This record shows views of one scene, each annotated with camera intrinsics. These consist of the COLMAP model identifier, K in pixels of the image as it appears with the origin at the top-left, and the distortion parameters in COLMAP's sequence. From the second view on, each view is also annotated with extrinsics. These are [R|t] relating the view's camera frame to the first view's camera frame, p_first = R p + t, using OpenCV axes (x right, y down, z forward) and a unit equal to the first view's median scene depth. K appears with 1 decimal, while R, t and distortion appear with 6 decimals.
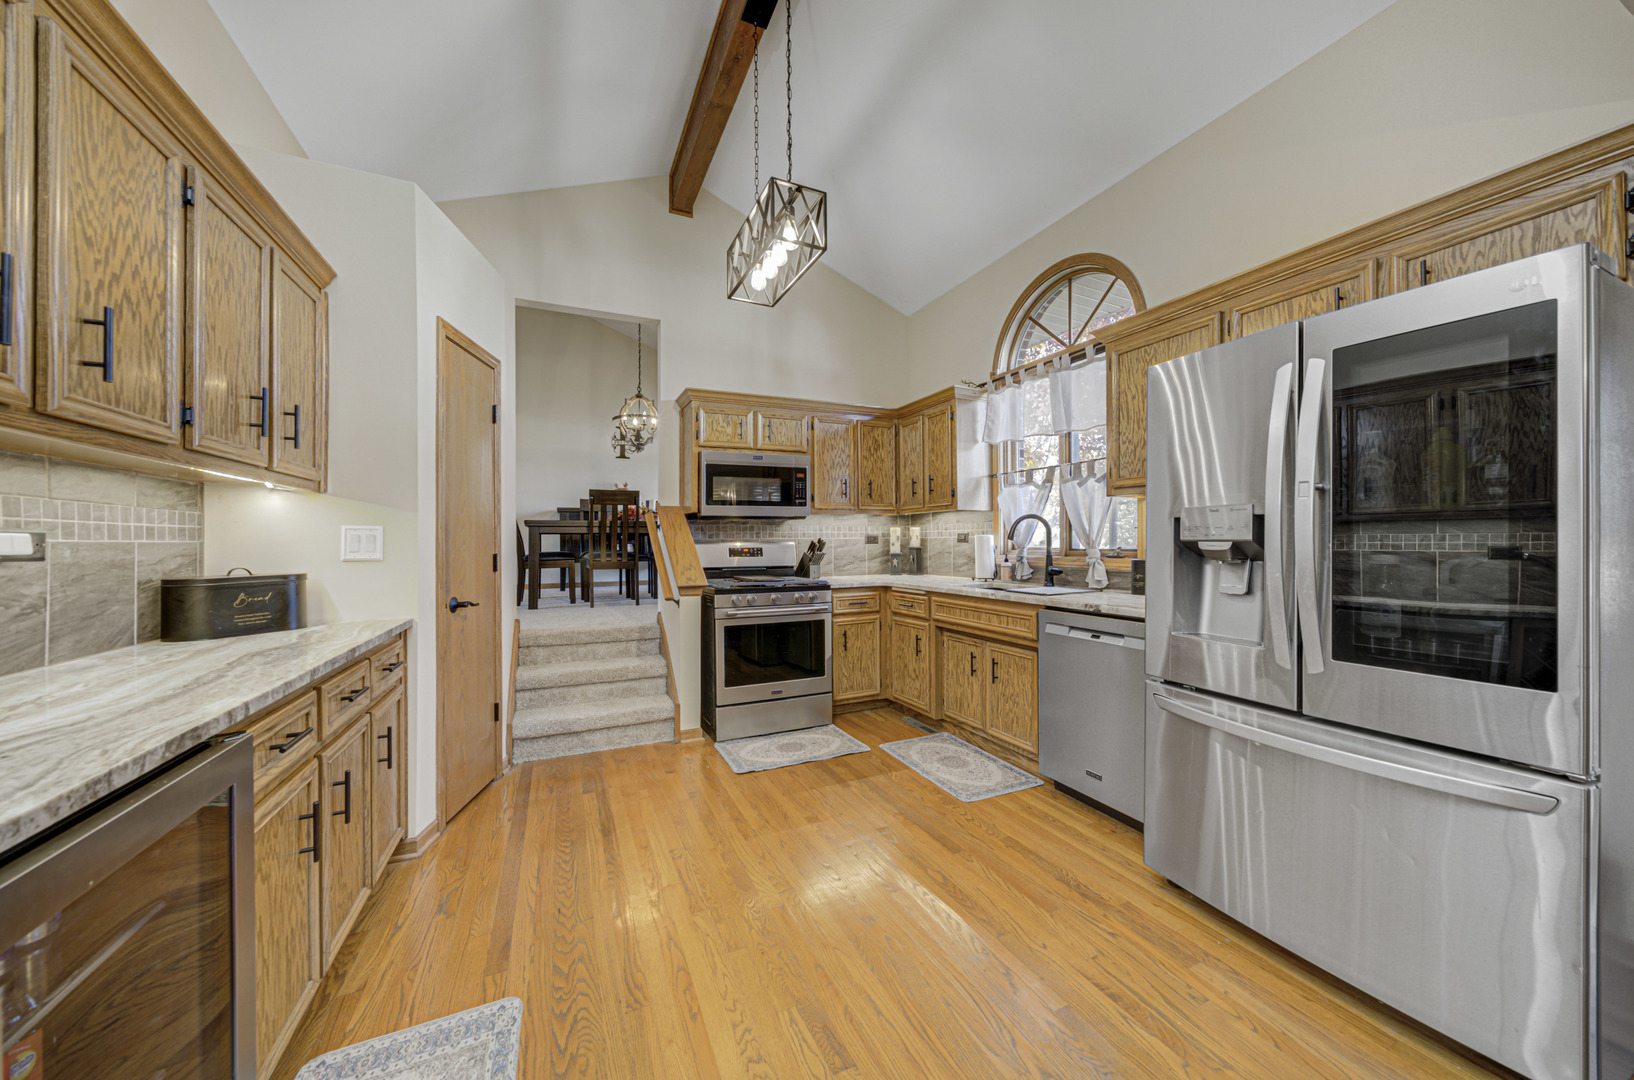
lens RADIAL K [[580.9, 0, 806.1], [0, 580.9, 535.2], [0, 0, 1]] dist [-0.001394, -0.000083]
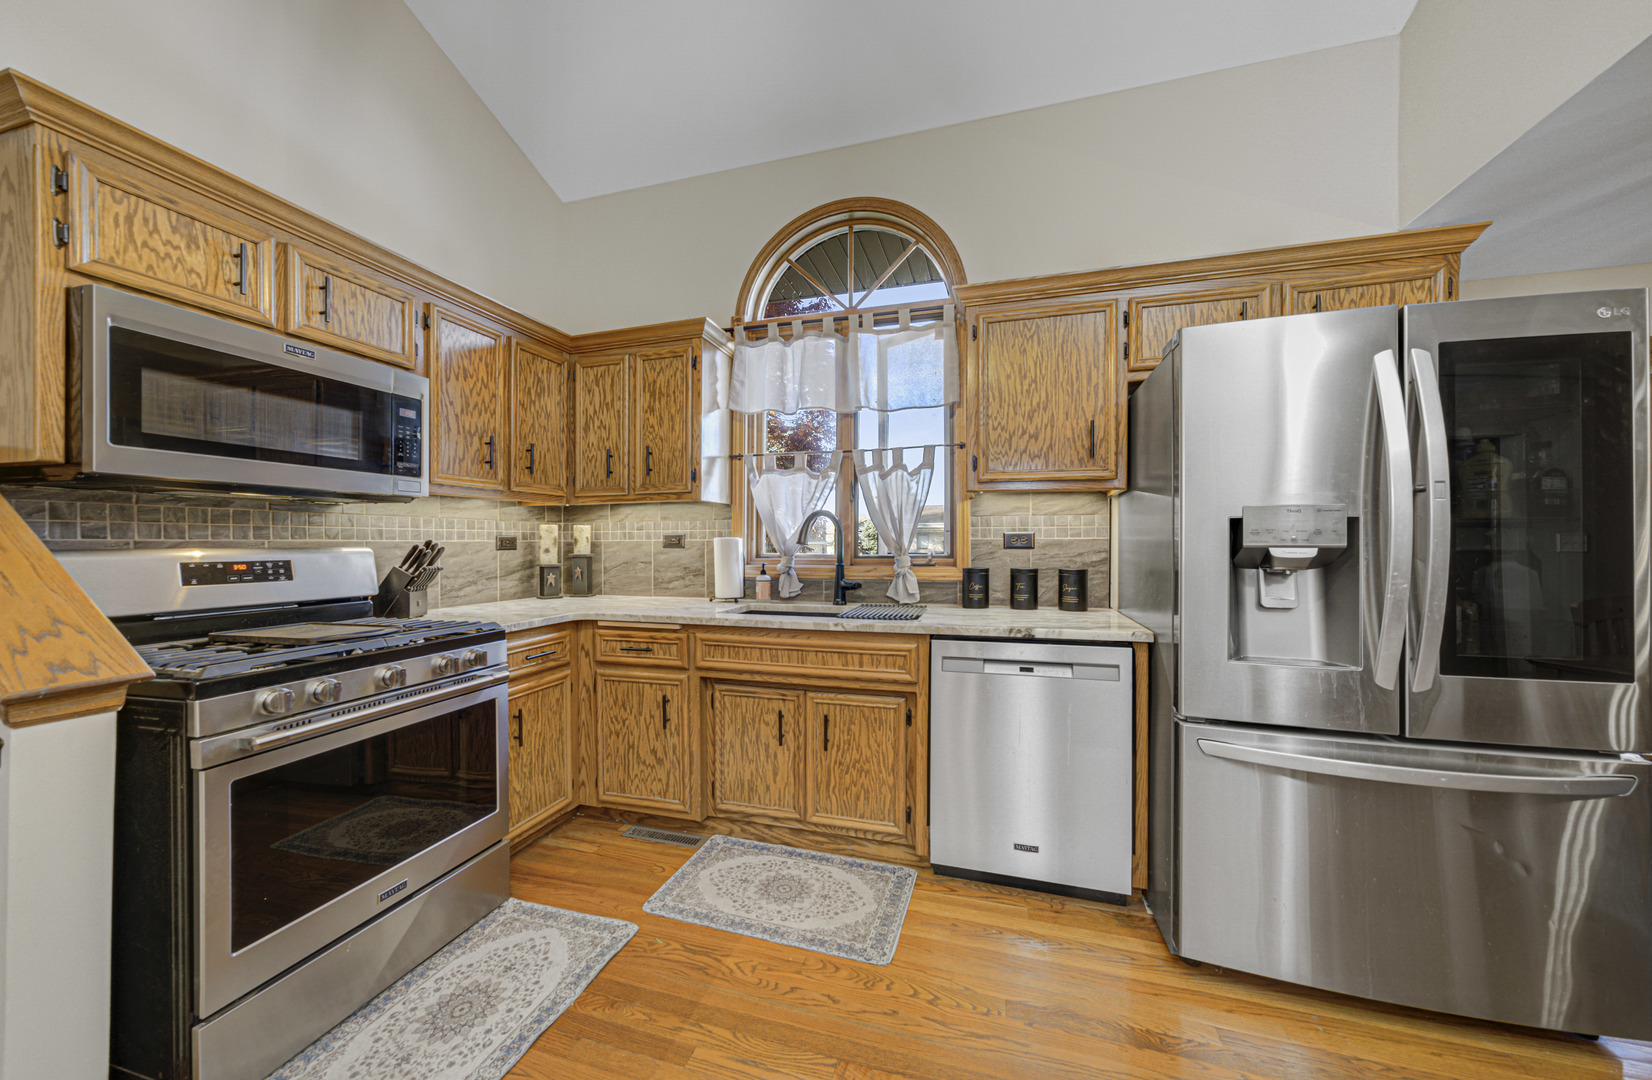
lens RADIAL K [[564.2, 0, 829.7], [0, 564.2, 543.2], [0, 0, 1]] dist [-0.010025, 0.000864]
pose [[0.638106, 0.003682, 0.769940, -0.176401], [-0.008925, 0.999957, 0.002616, 0.004147], [-0.769897, -0.008541, 0.638111, 0.509121]]
